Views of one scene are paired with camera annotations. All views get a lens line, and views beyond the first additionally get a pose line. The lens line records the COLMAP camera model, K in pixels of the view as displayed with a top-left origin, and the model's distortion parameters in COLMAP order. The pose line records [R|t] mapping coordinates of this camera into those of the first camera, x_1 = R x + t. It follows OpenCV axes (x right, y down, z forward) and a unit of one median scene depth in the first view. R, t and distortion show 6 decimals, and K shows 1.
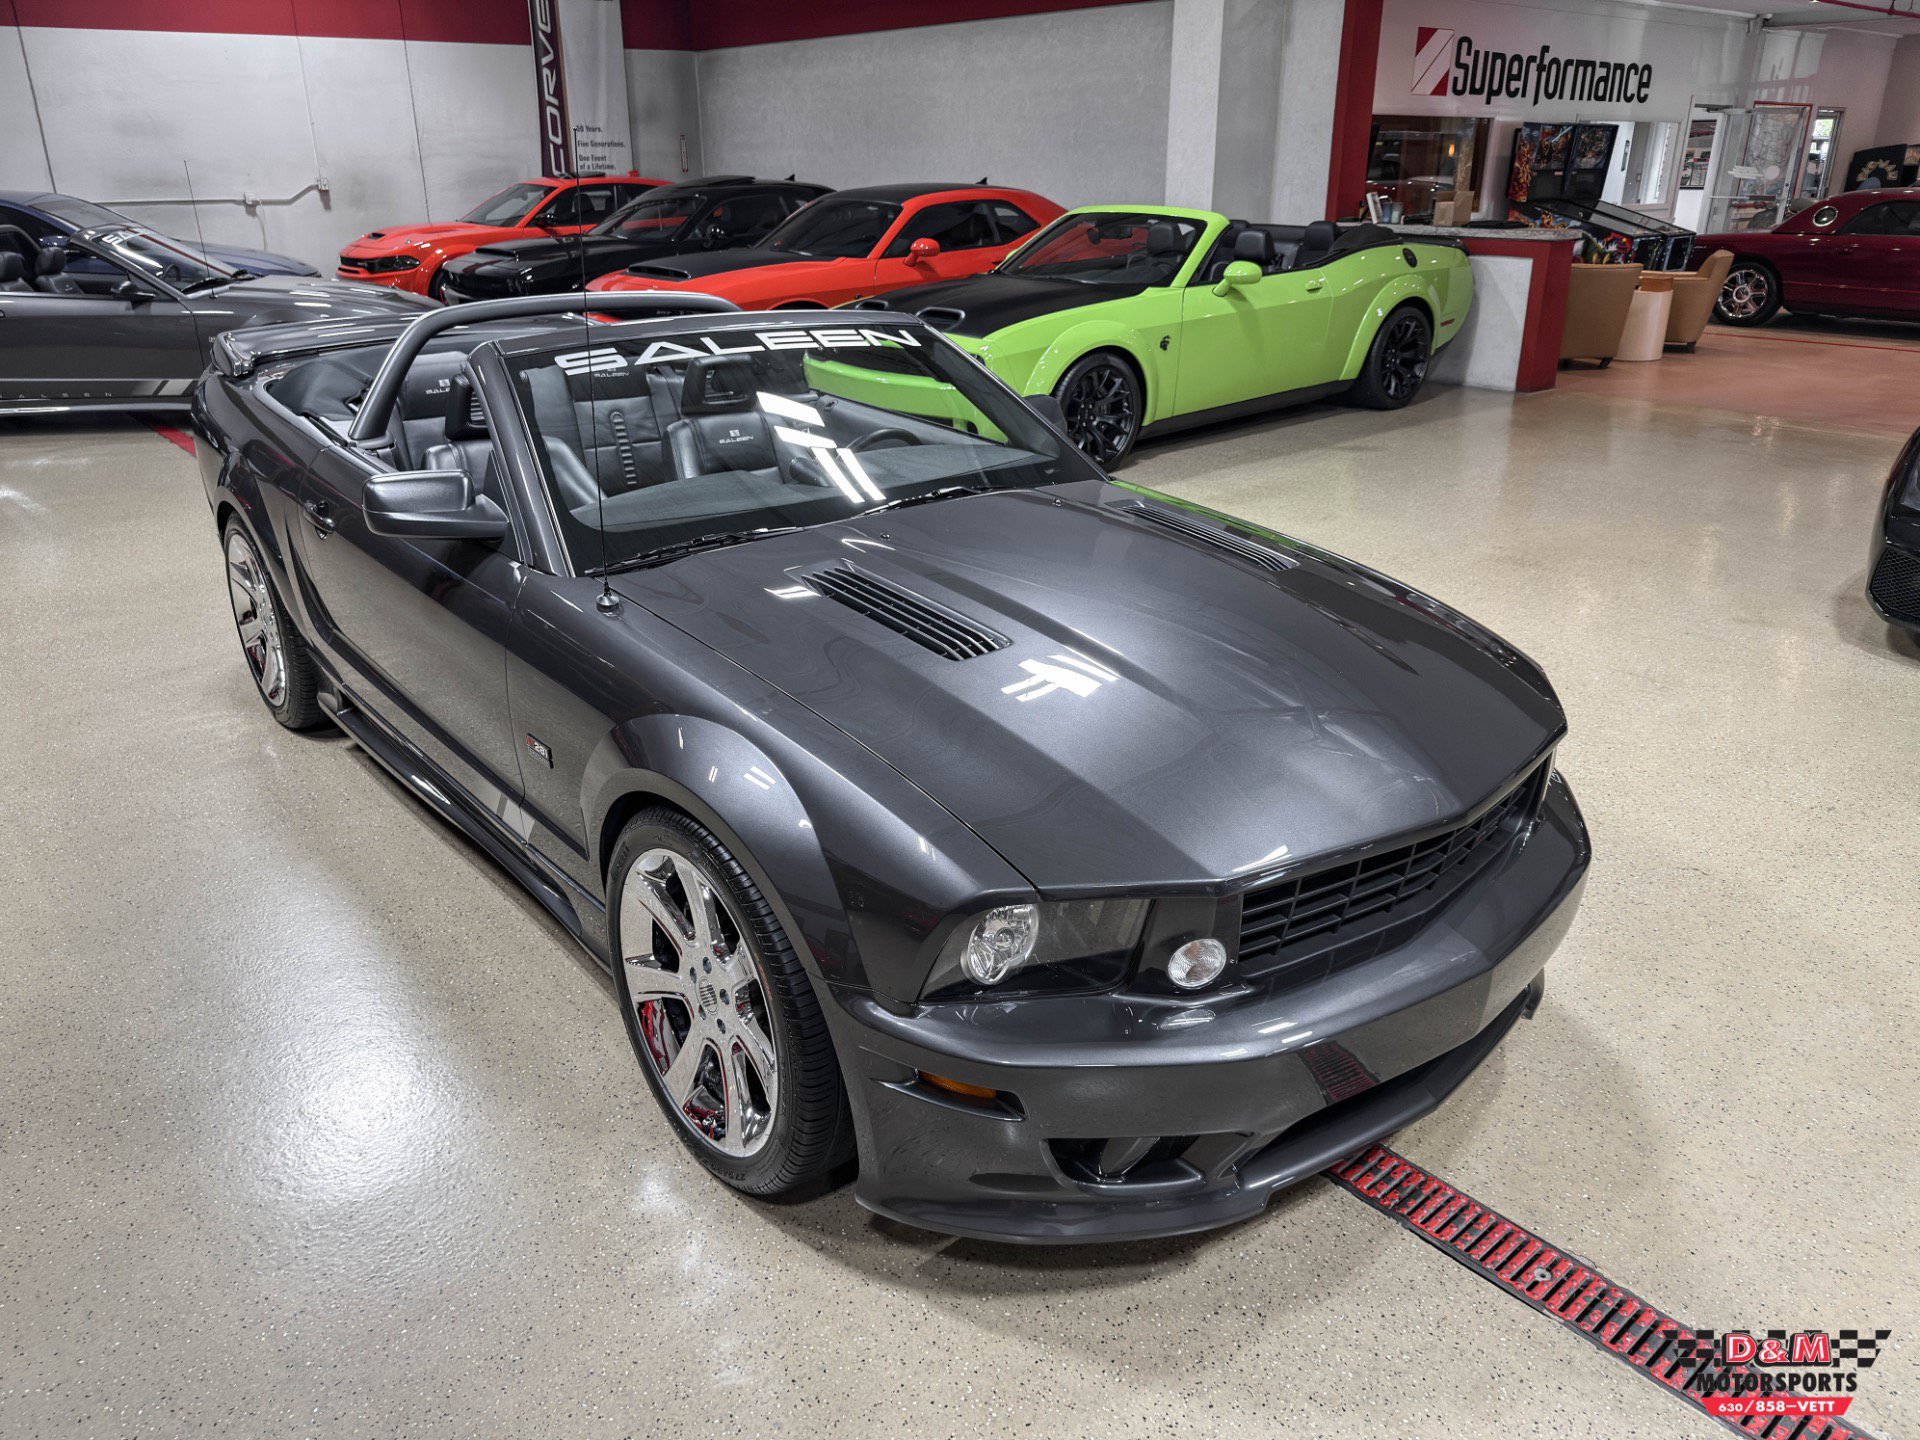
lens RADIAL K [[1353.2, 0, 954.4], [0, 1353.2, 697.5], [0, 0, 1]] dist [0.048546, -0.077239]
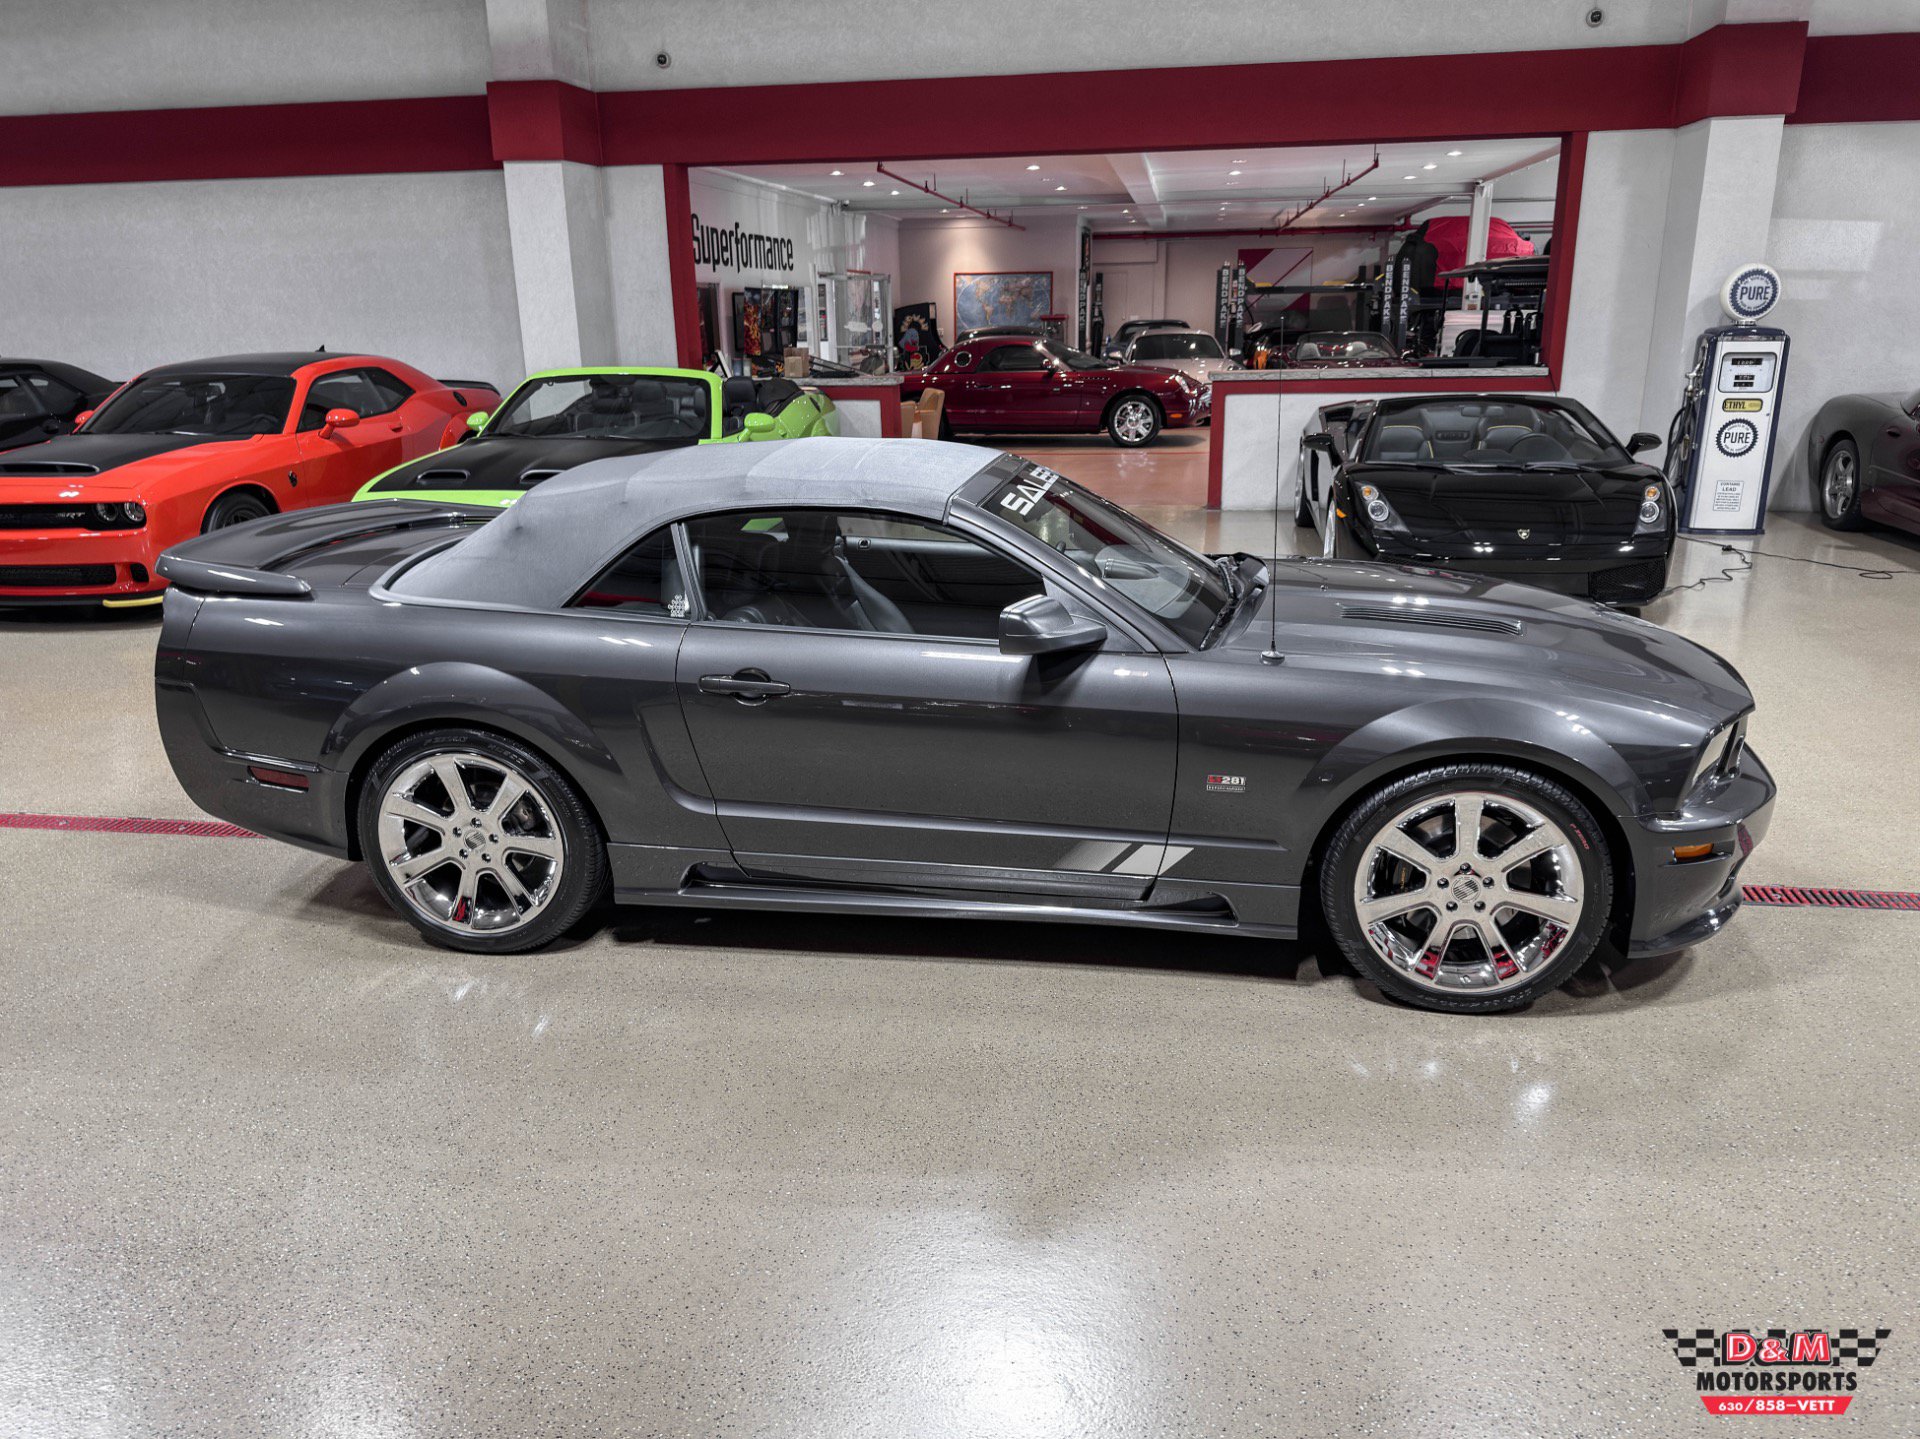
lens RADIAL K [[1363.9, 0, 968.5], [0, 1363.9, 749.6], [0, 0, 1]] dist [0.055240, -0.133105]
pose [[0.756275, -0.208250, 0.620226, -0.240580], [0.250639, 0.967887, 0.019364, -0.014951], [-0.604341, 0.140808, 0.784184, 0.023149]]
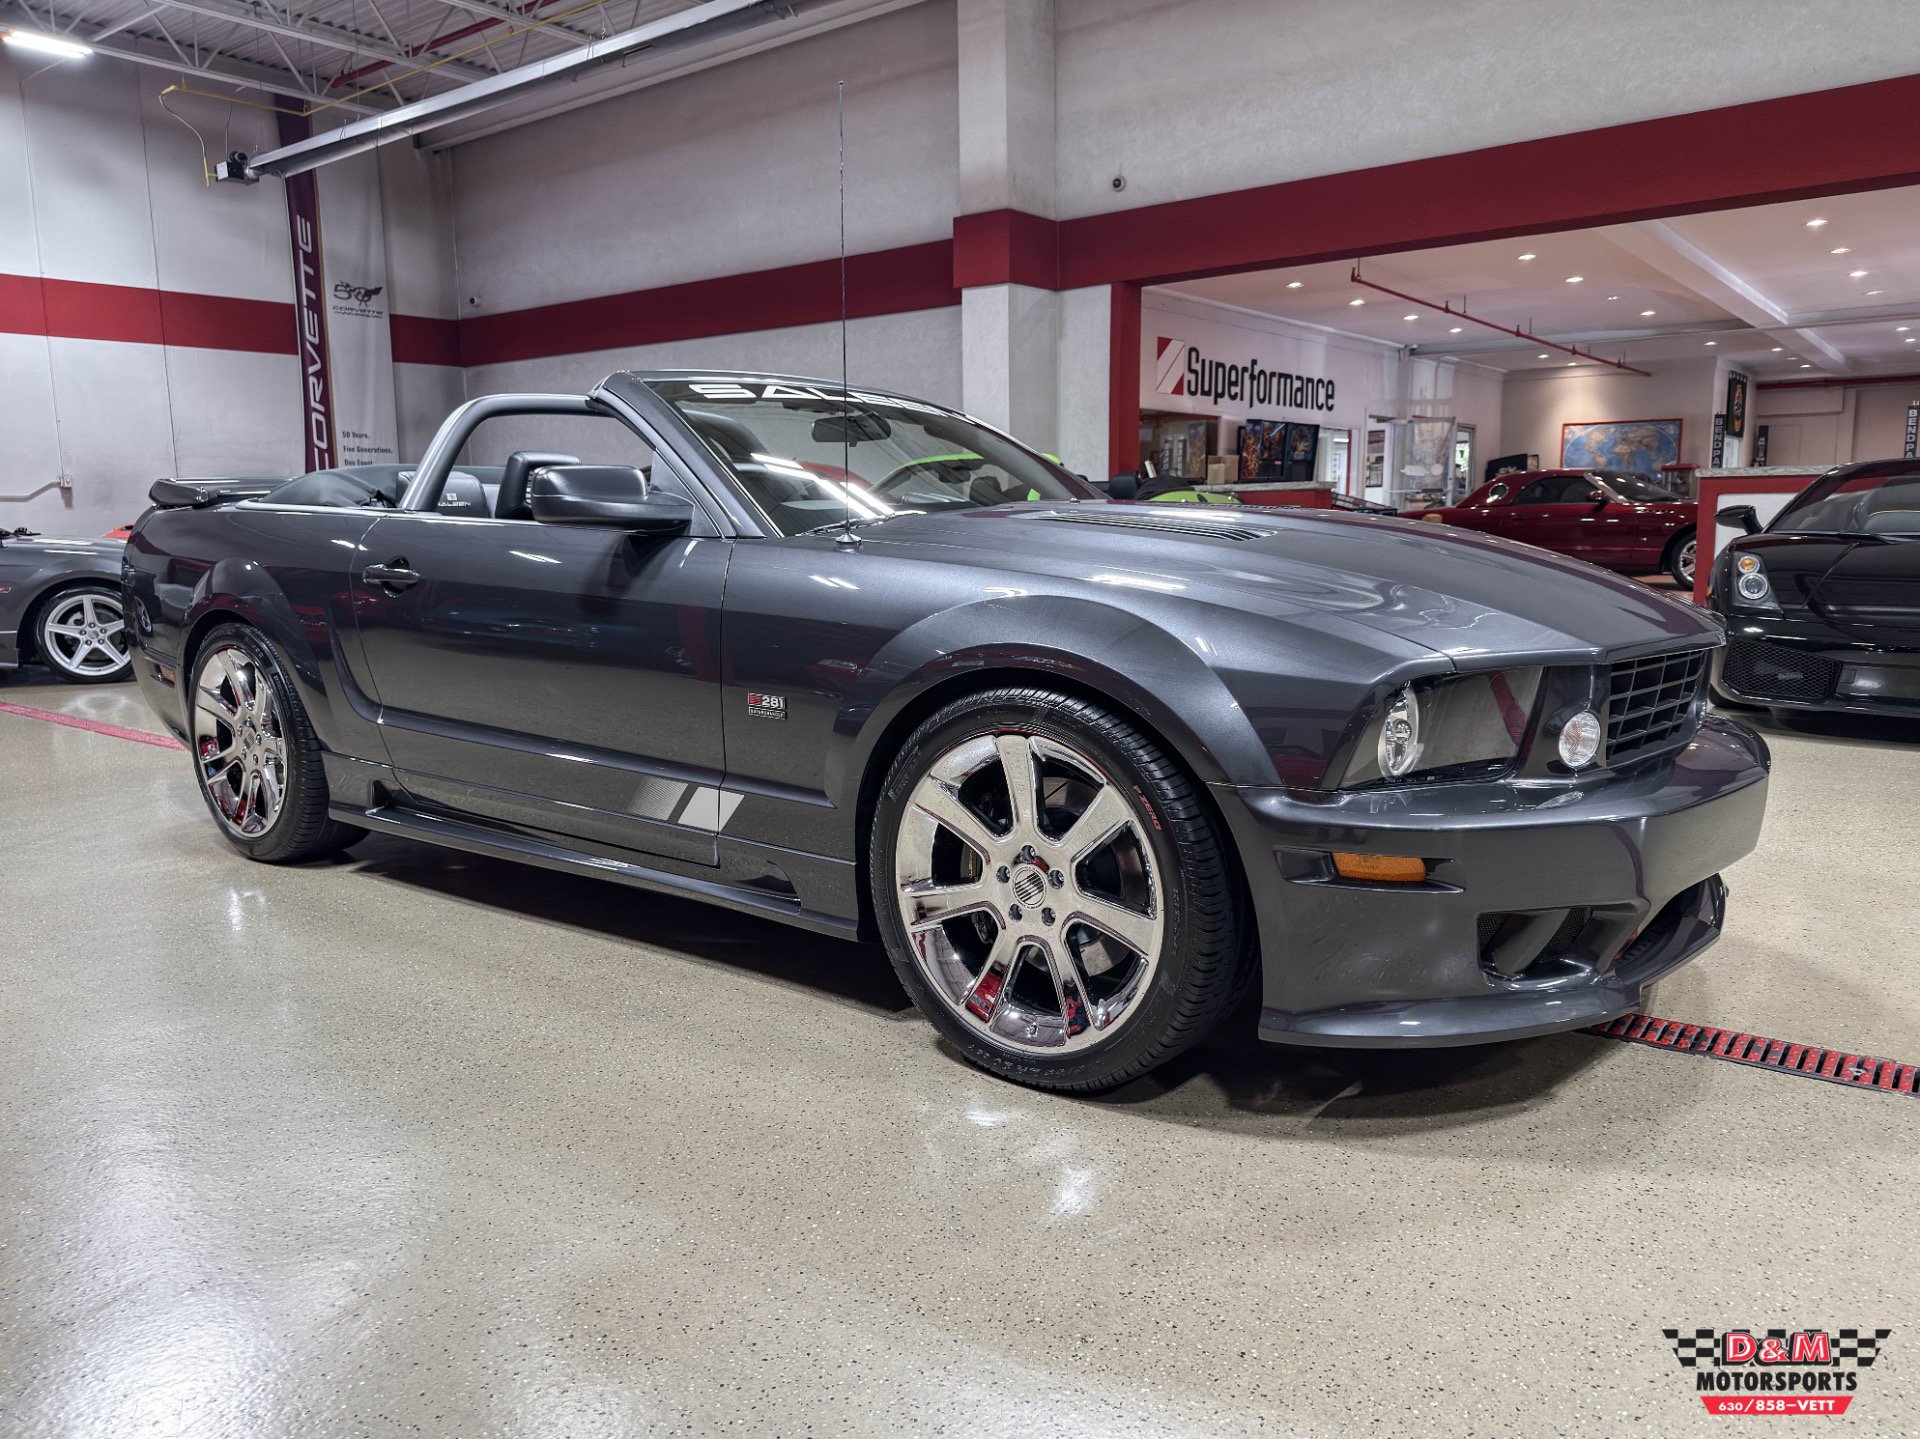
lens RADIAL K [[1352.2, 0, 960.0], [0, 1352.2, 719.5], [0, 0, 1]] dist [0.066288, -0.096401]
pose [[0.976772, -0.041786, 0.210169, -0.069774], [0.087900, 0.972619, -0.215140, 0.049752], [-0.195425, 0.228616, 0.953700, 0.009999]]
